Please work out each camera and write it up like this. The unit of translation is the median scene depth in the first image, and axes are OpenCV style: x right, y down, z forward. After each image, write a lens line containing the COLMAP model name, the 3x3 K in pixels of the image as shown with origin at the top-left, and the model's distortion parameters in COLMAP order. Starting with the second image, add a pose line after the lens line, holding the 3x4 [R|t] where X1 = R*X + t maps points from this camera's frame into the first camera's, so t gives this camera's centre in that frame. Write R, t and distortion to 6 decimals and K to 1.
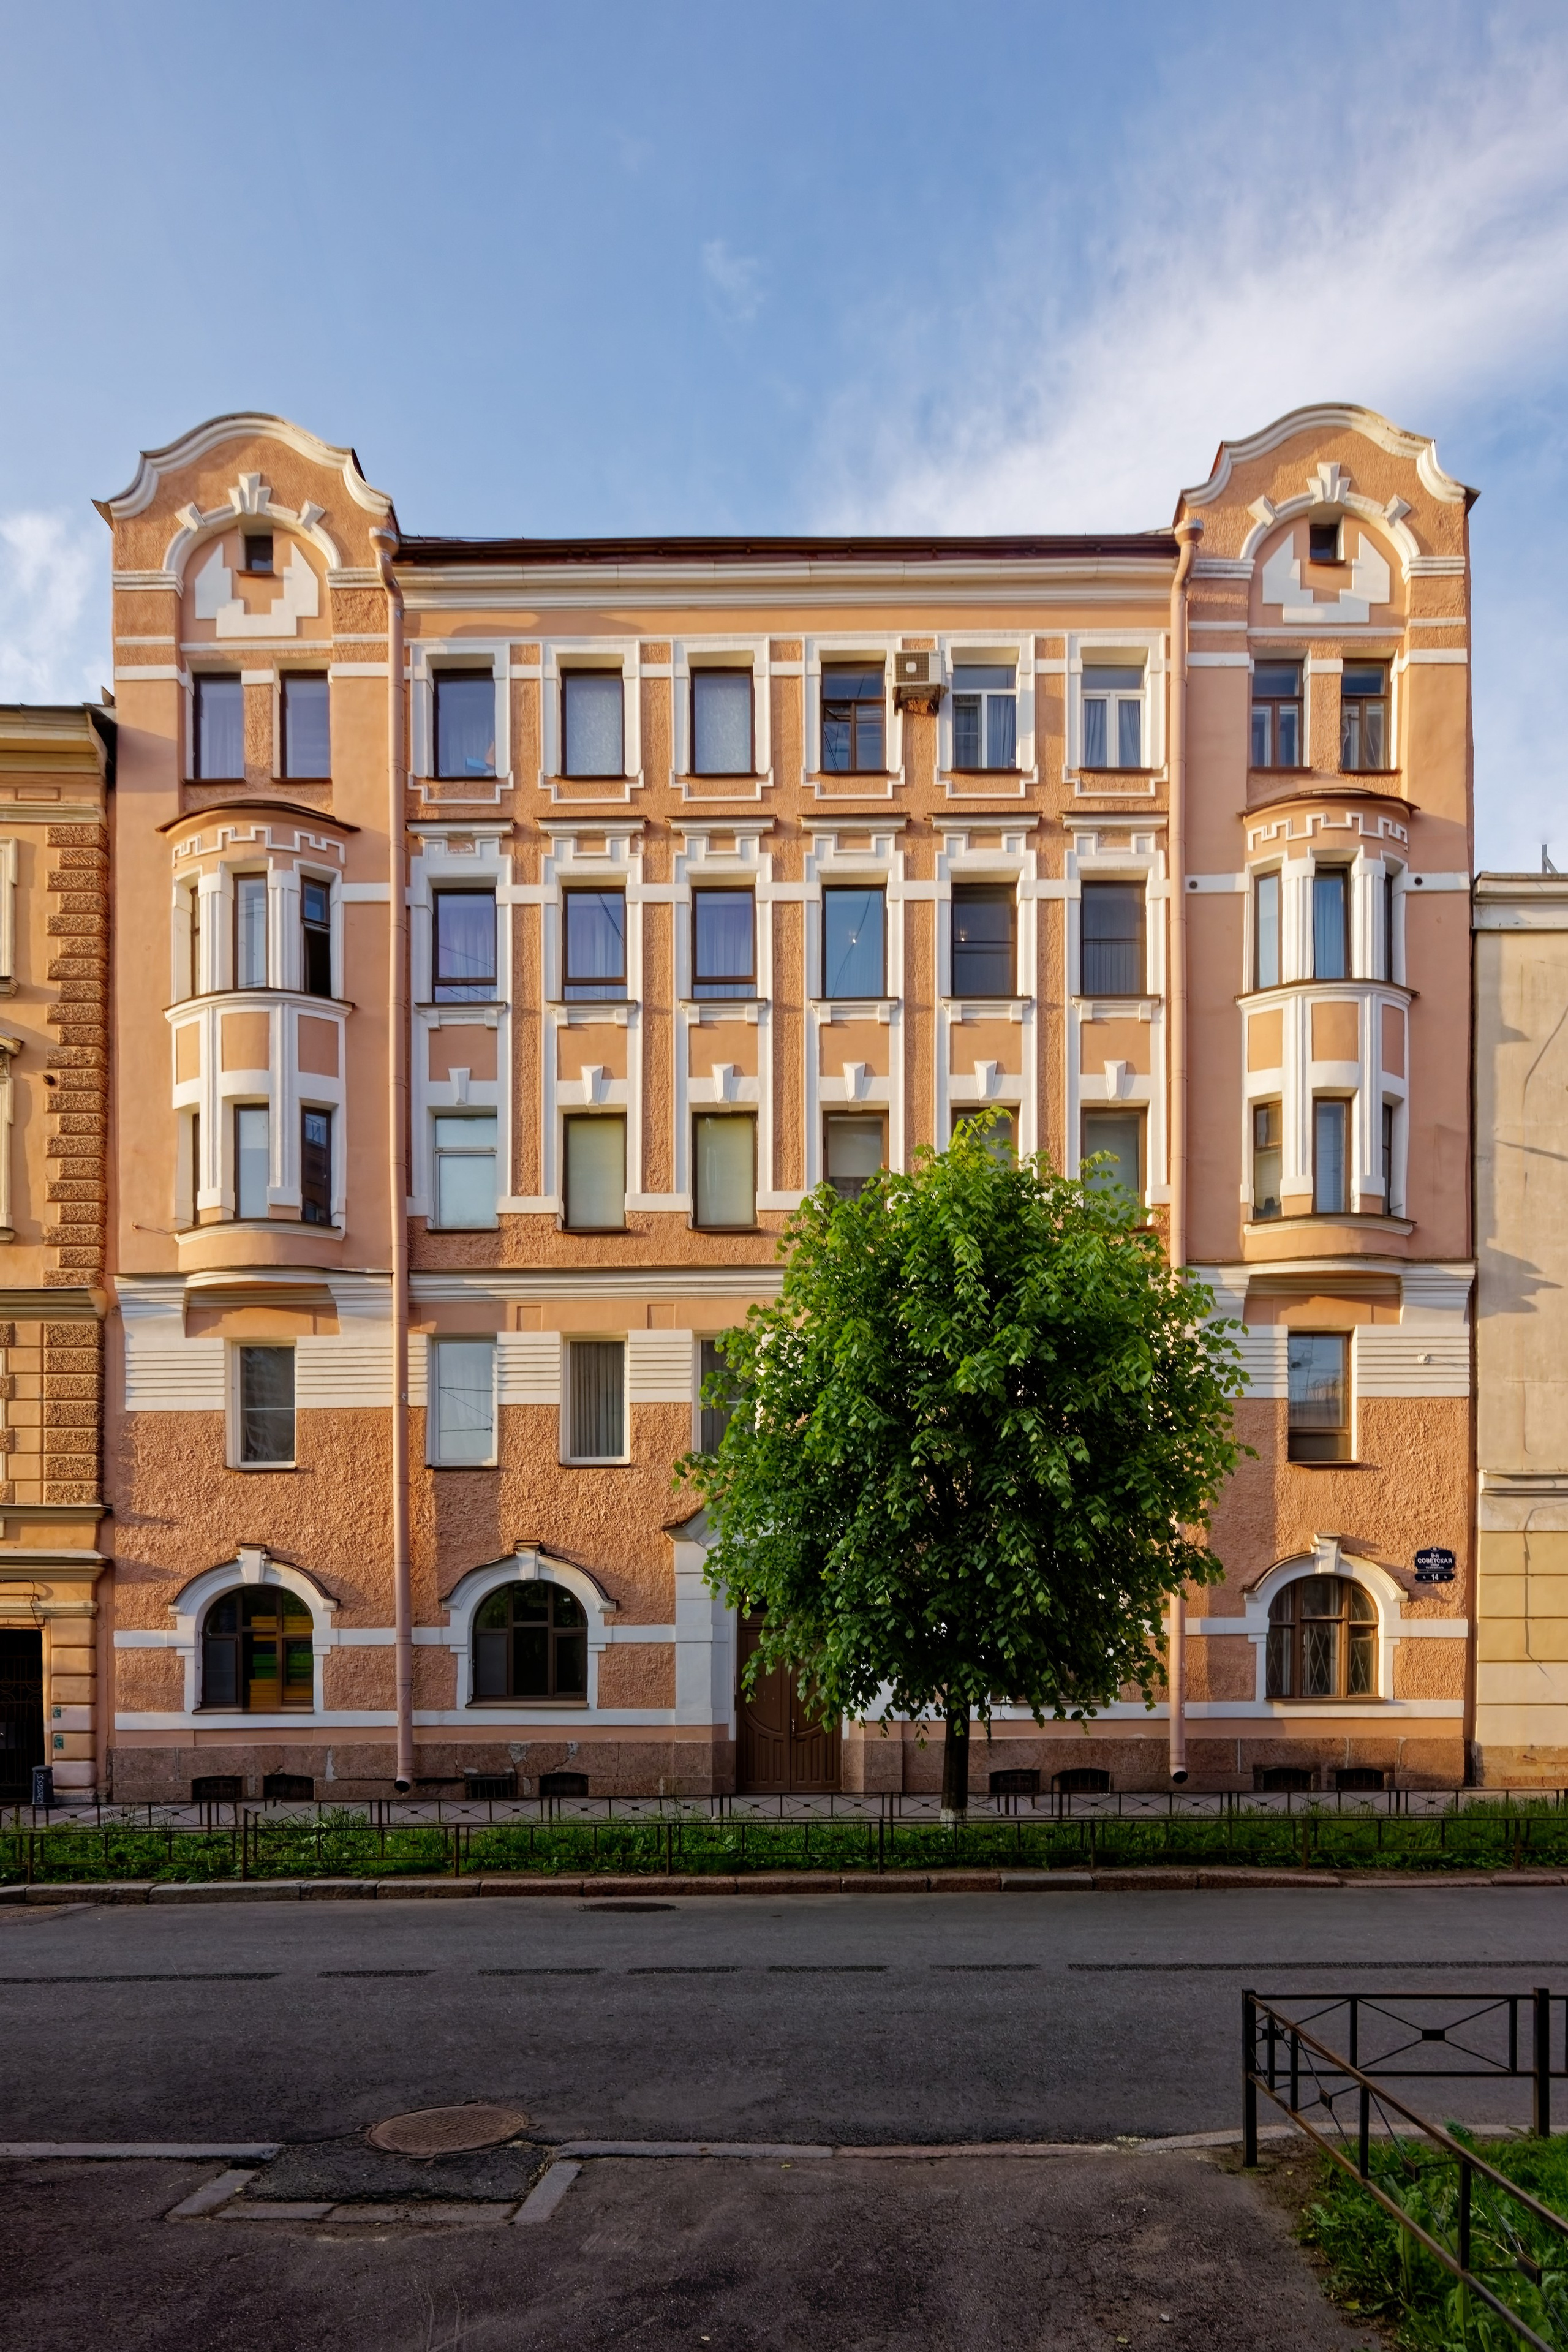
lens RADIAL K [[1876.9, 0, 786.0], [0, 1876.9, 1202.5], [0, 0, 1]] dist [-0.003044, -0.010590]
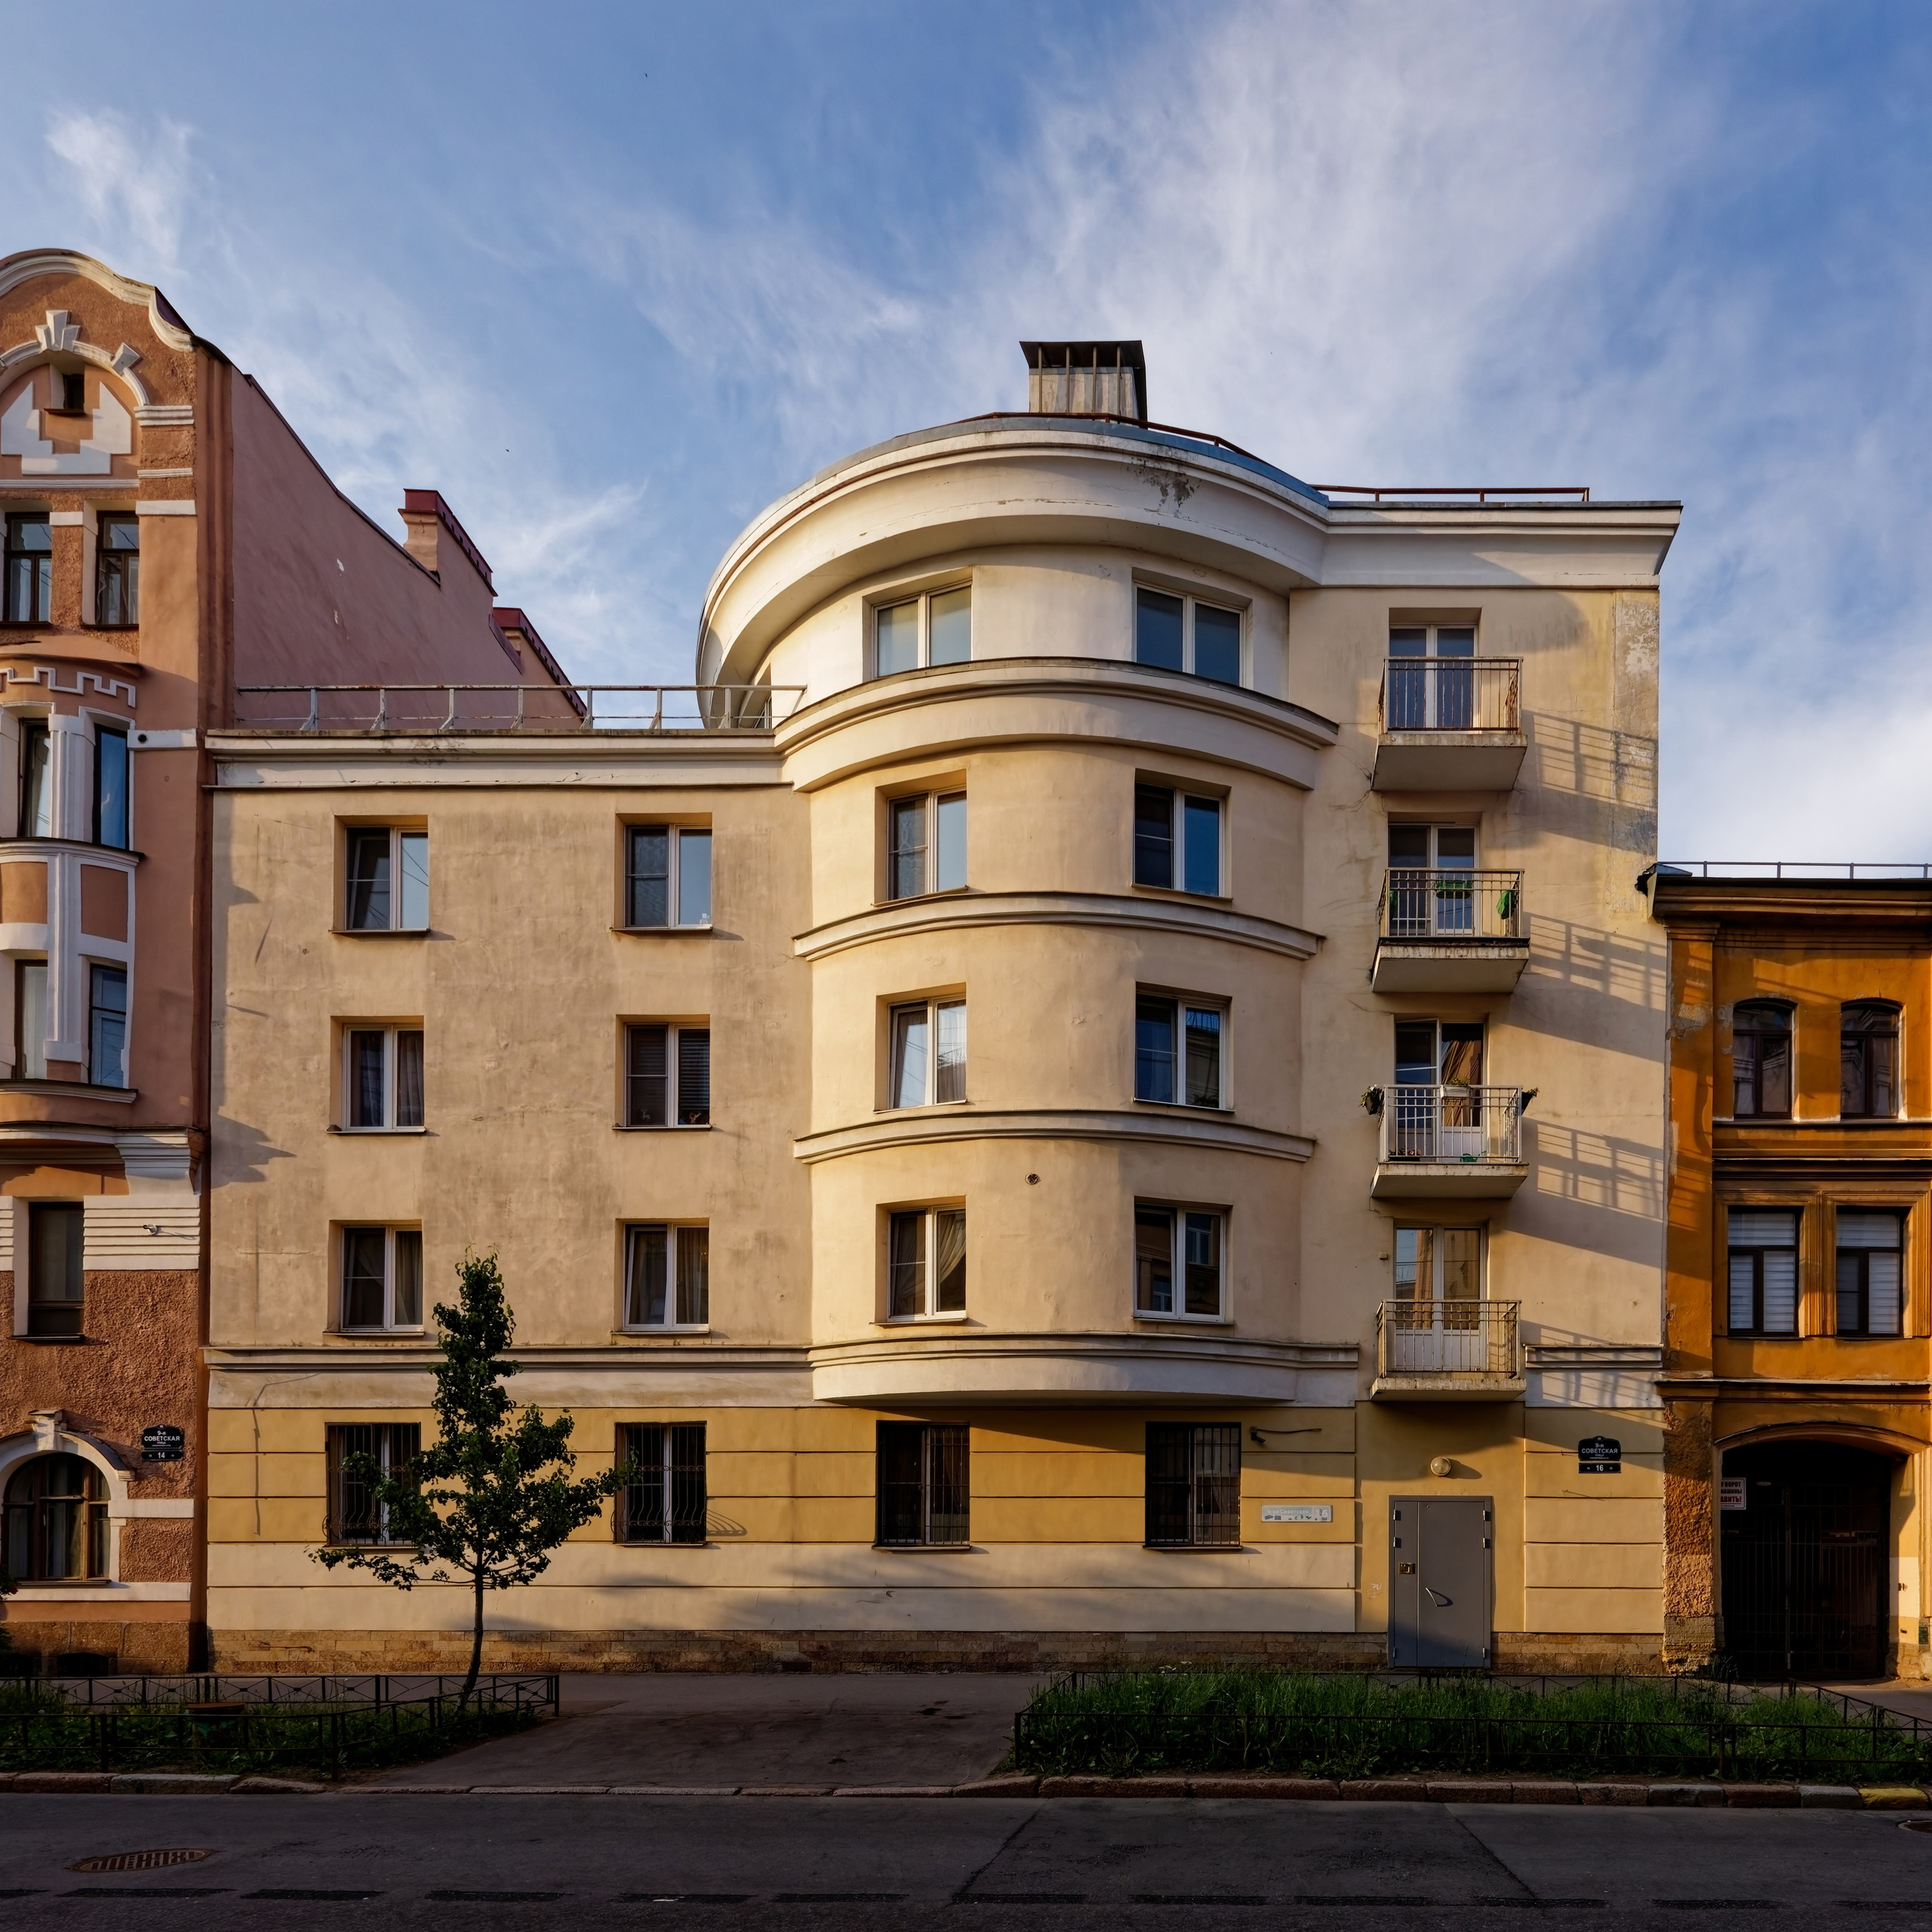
lens RADIAL K [[1895.2, 0, 946.0], [0, 1895.2, 1026.0], [0, 0, 1]] dist [-0.004660, 0.000000]
pose [[0.999639, 0.002033, 0.026795, 0.723951], [-0.001679, 0.999911, -0.013215, -0.009922], [-0.026820, 0.013165, 0.999554, 0.008500]]
